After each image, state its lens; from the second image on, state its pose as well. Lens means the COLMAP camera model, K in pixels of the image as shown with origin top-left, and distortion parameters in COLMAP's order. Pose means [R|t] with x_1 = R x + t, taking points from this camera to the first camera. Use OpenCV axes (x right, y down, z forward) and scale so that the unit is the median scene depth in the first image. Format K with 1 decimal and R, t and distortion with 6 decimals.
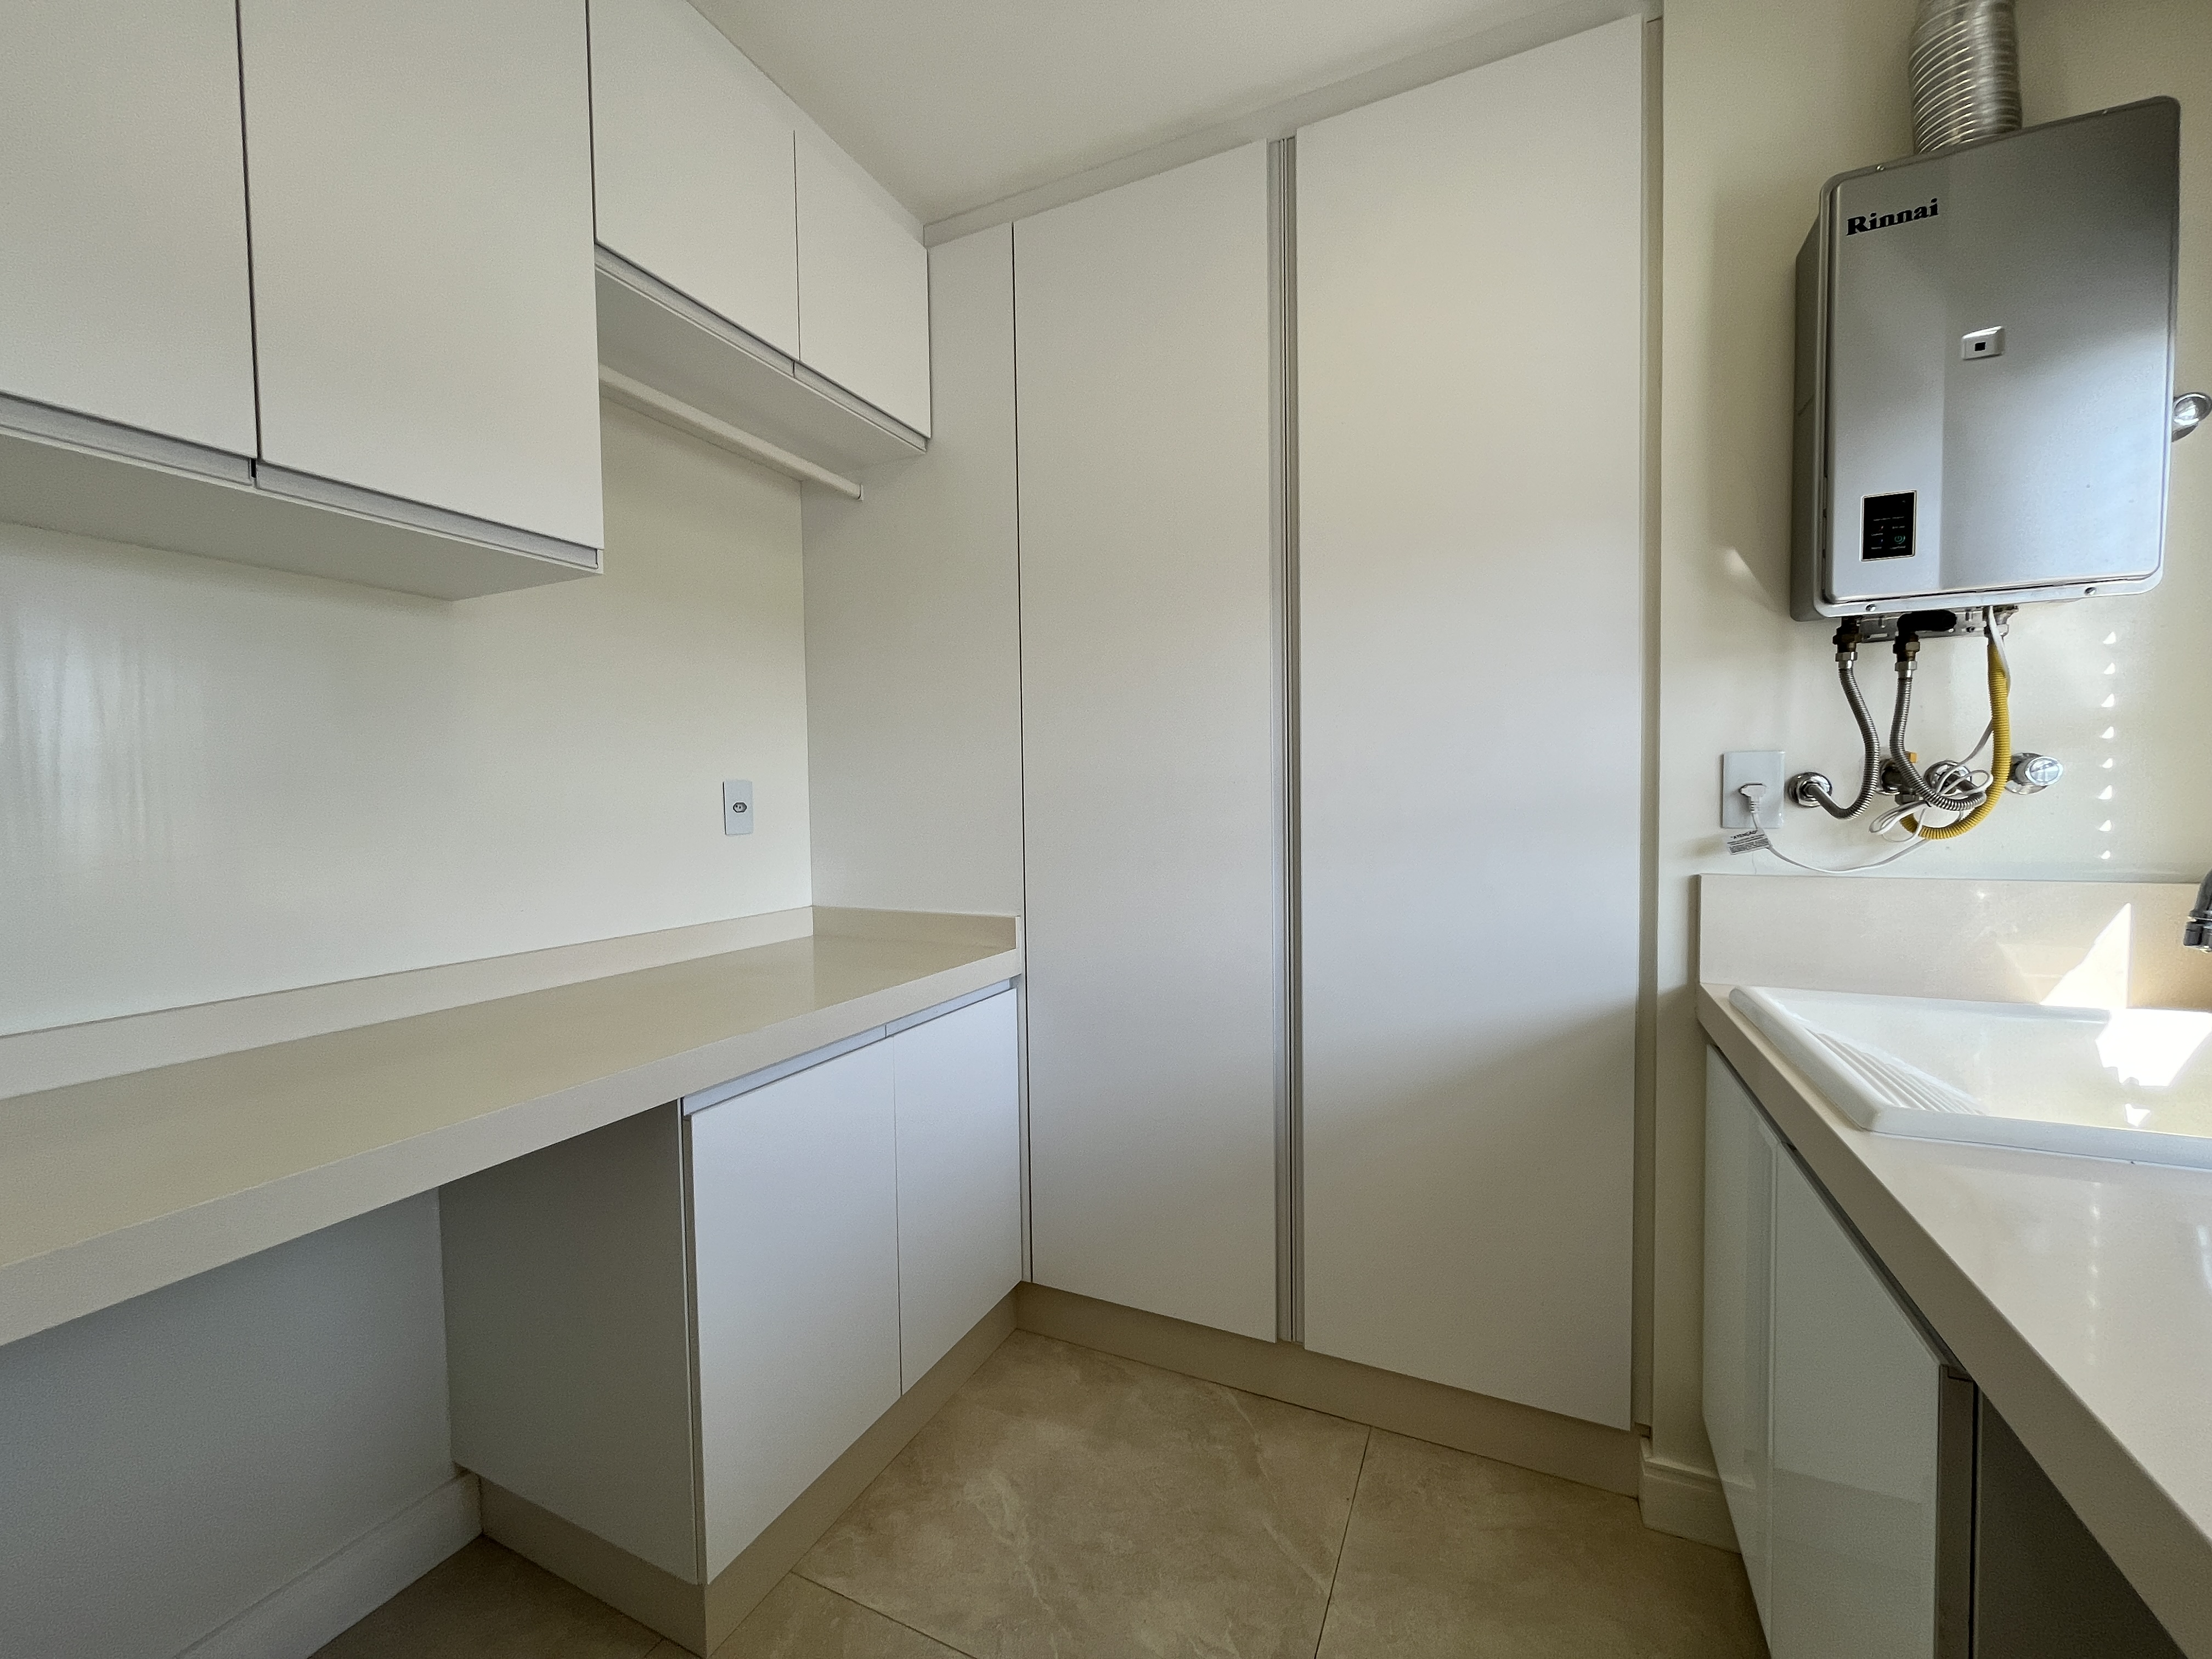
lens RADIAL K [[891.8, 0, 1093.4], [0, 891.8, 829.0], [0, 0, 1]] dist [-0.003854, 0.000405]
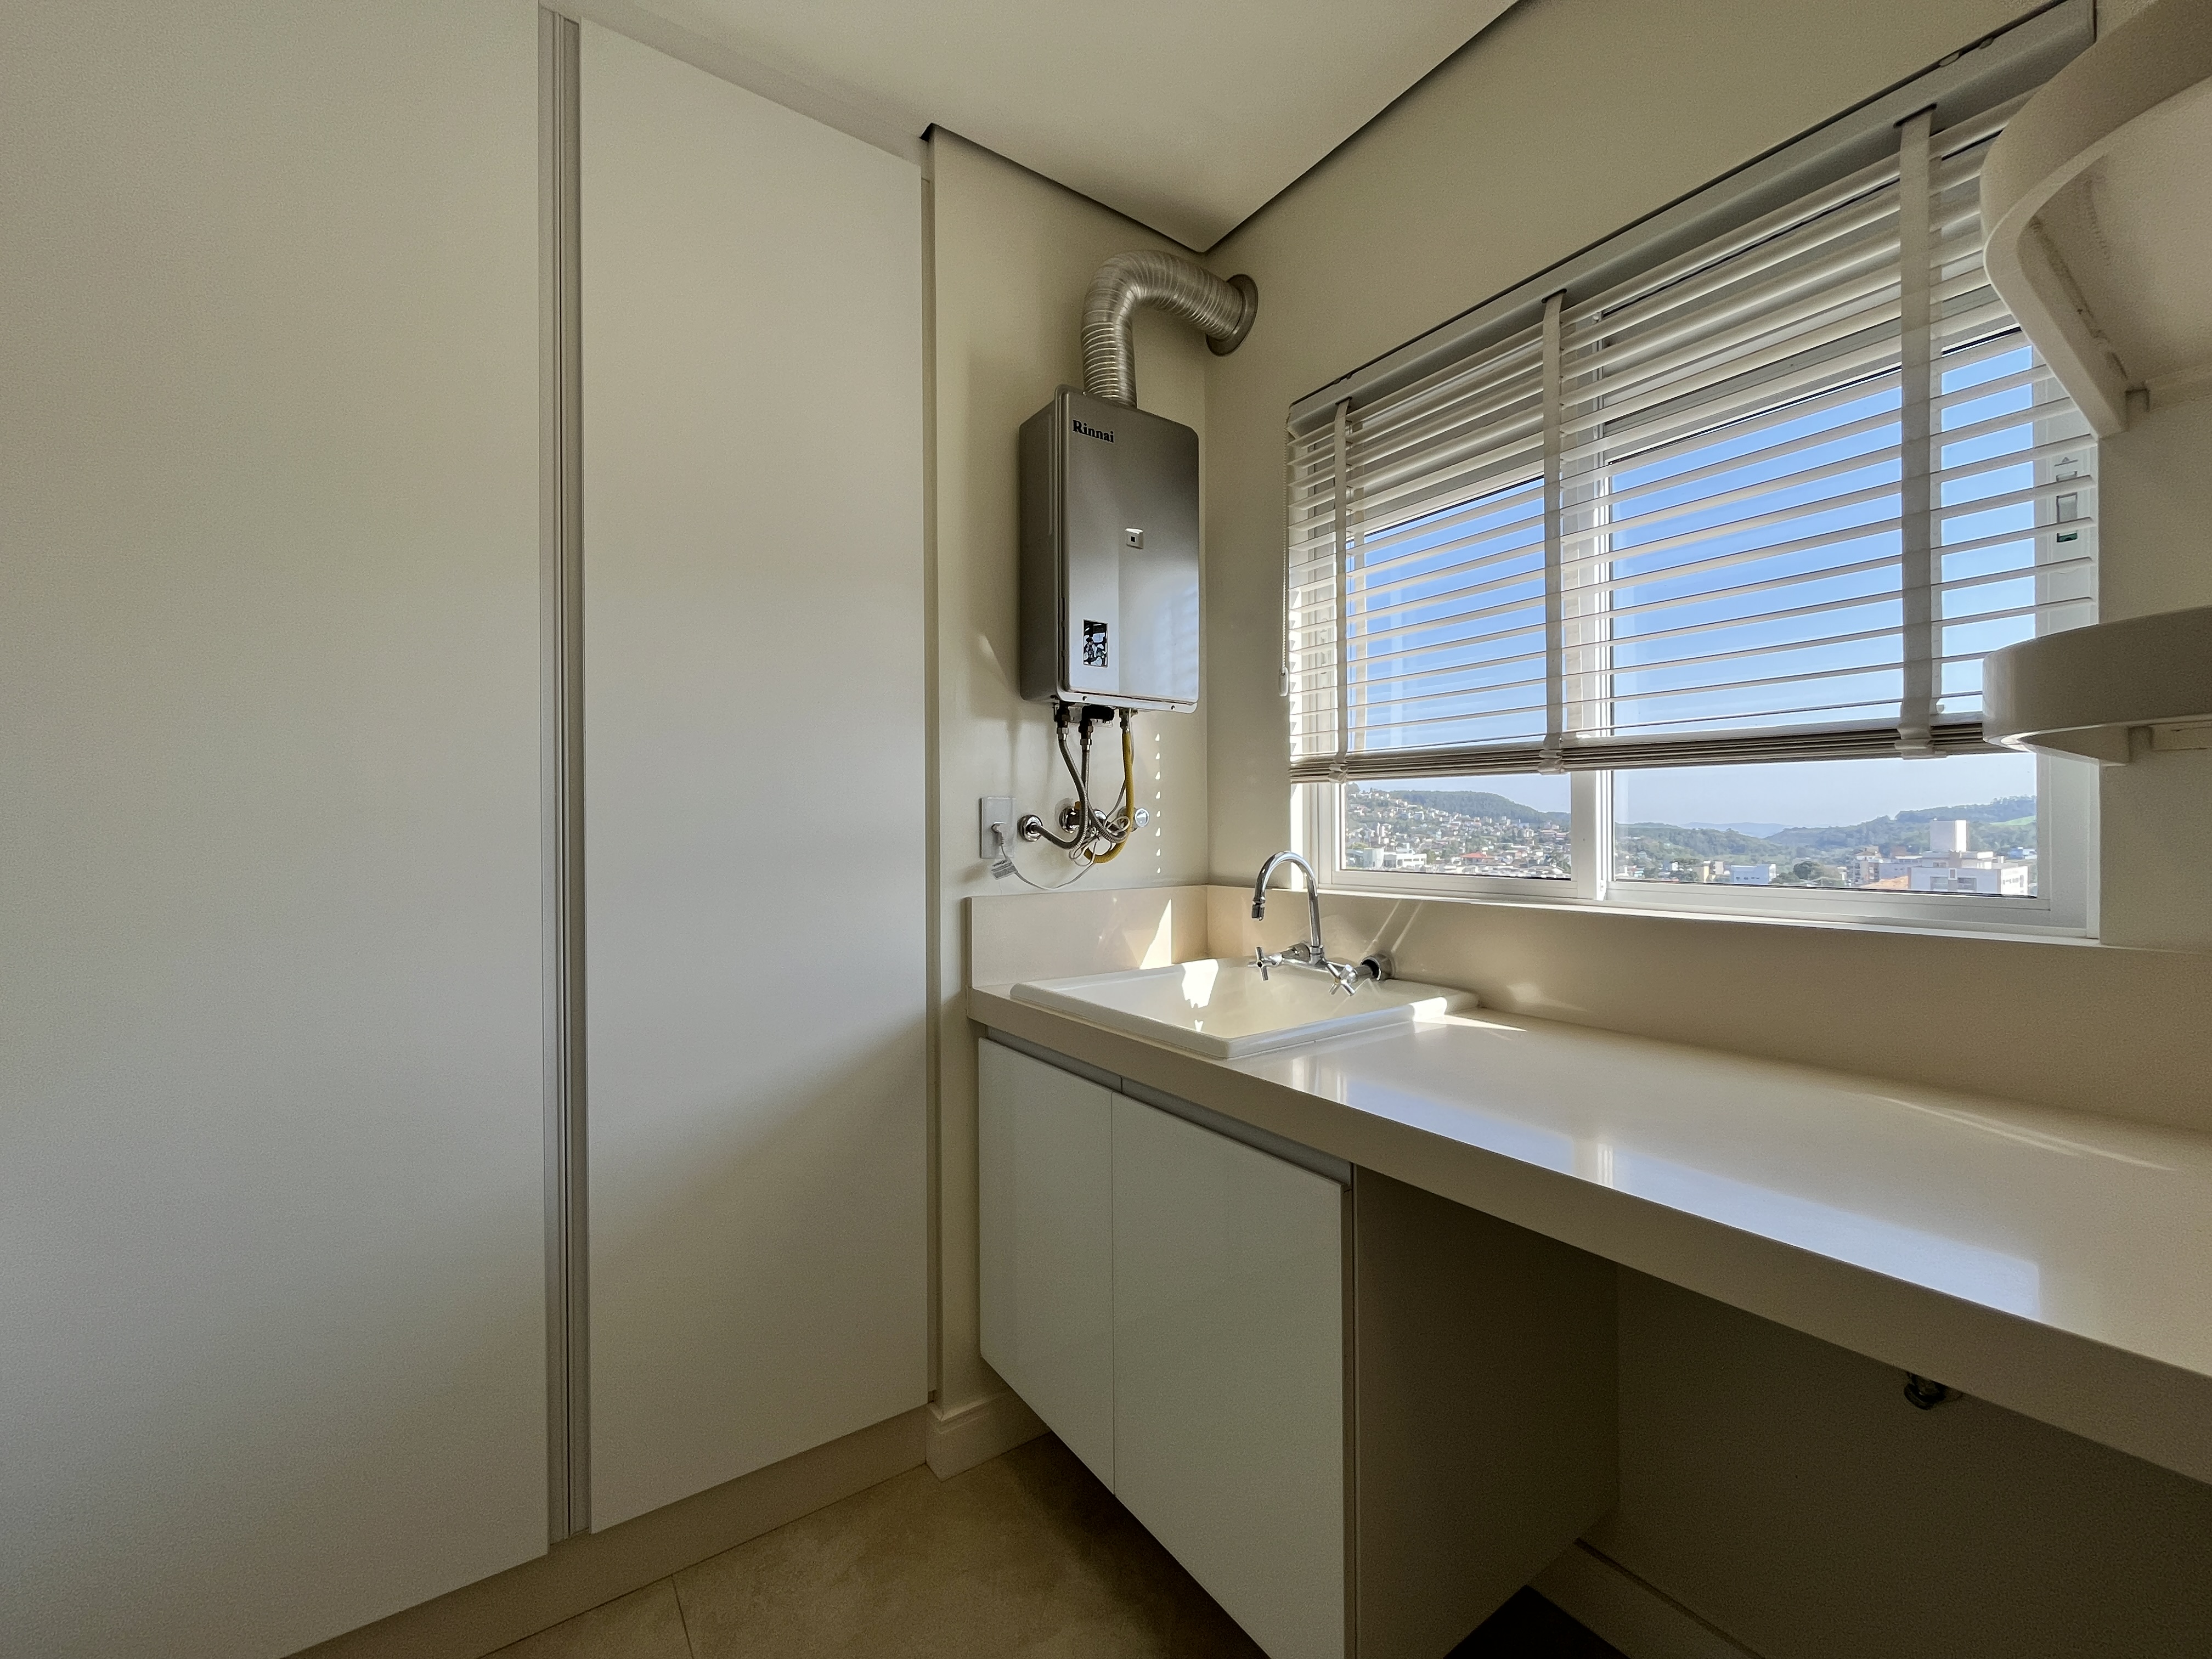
lens RADIAL K [[891.8, 0, 1114.2], [0, 891.8, 827.4], [0, 0, 1]] dist [-0.003854, 0.000405]
pose [[0.492683, 0.015842, 0.870065, -0.282773], [0.026084, 0.999116, -0.032962, 0.002197], [-0.869818, 0.038934, 0.491834, 0.240920]]
